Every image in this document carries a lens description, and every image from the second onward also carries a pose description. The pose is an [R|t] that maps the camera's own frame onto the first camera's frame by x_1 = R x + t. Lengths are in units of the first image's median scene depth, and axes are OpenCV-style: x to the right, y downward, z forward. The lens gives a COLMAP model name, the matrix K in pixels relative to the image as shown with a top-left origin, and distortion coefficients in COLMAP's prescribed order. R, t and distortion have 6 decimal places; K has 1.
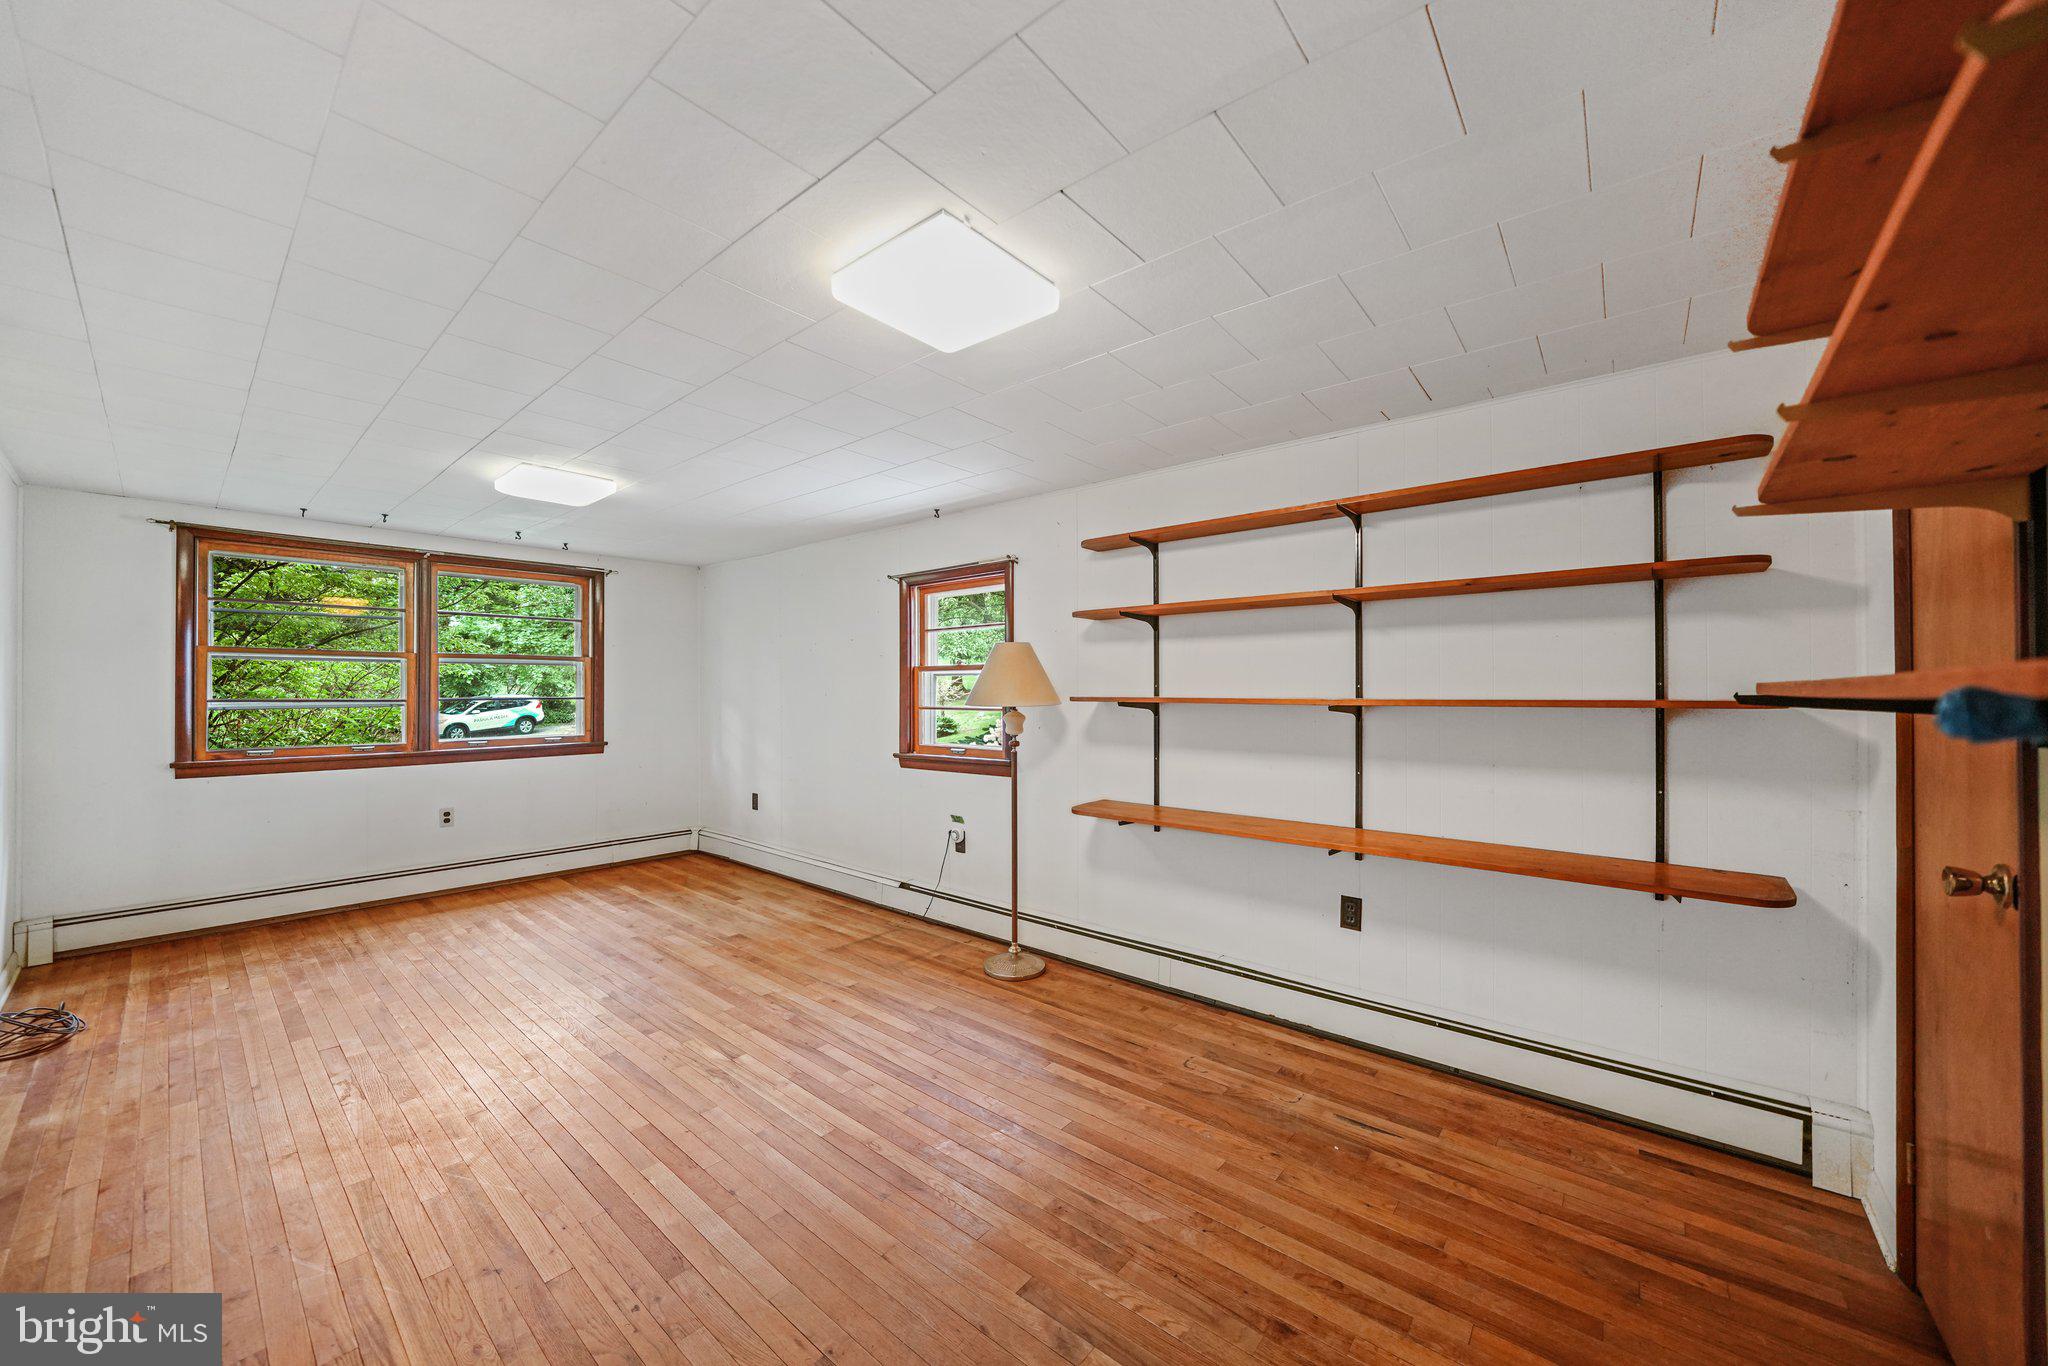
lens RADIAL K [[729.2, 0, 1024.0], [0, 729.2, 683.0], [0, 0, 1]] dist [-0.017050, 0.000101]
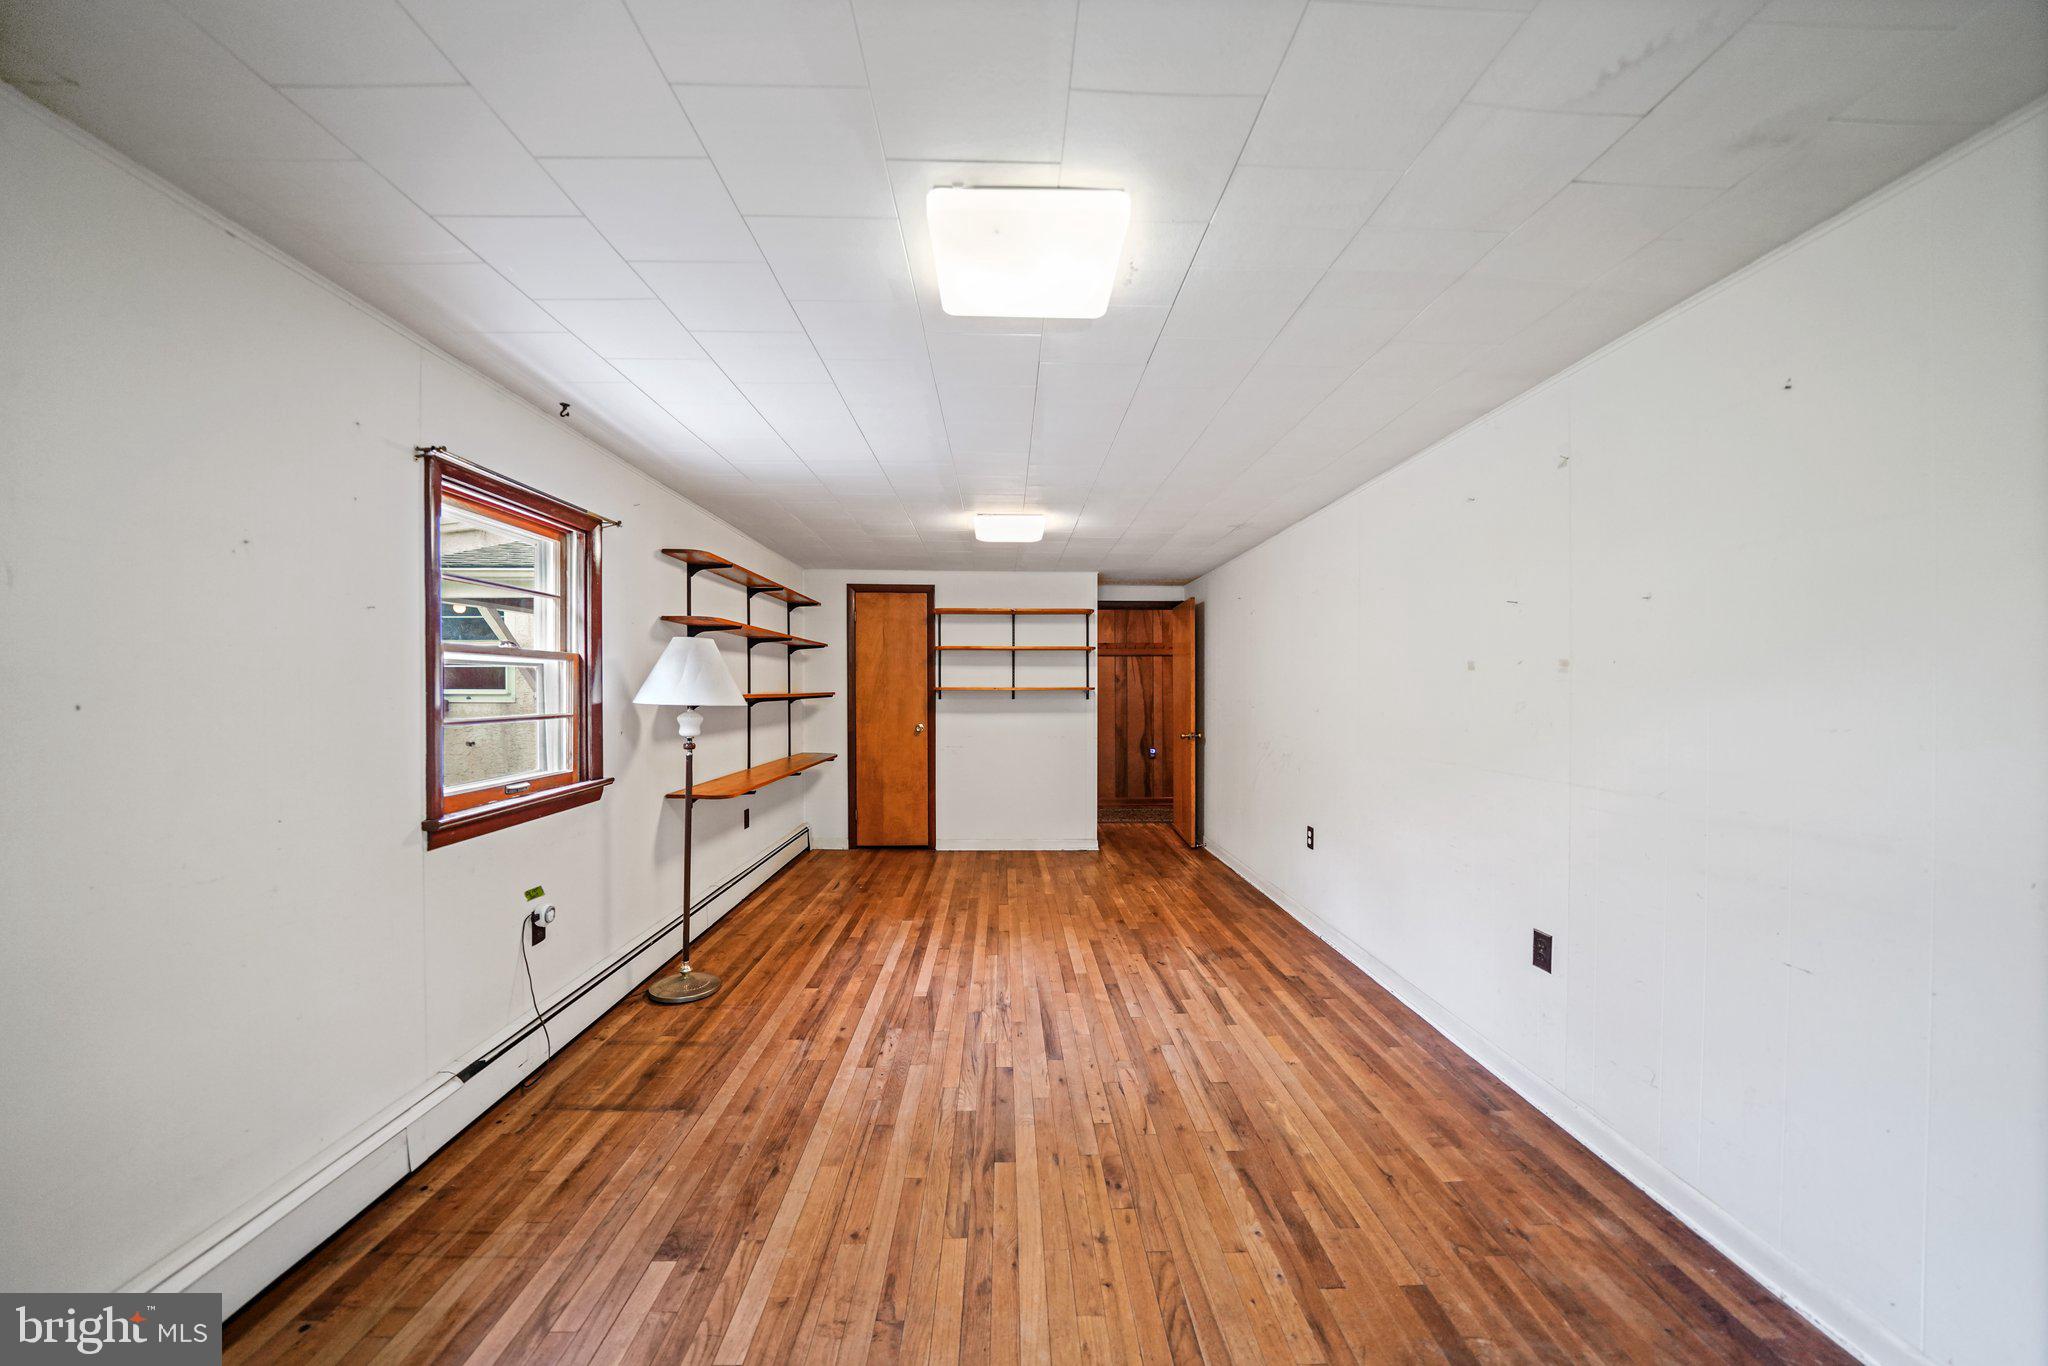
lens RADIAL K [[710.6, 0, 1025.1], [0, 710.6, 691.8], [0, 0, 1]] dist [-0.009751, -0.000114]
pose [[-0.662556, -0.005416, 0.748993, -1.083958], [-0.010522, 0.999942, -0.002077, 0.014945], [-0.748939, -0.009256, -0.662575, 1.431171]]
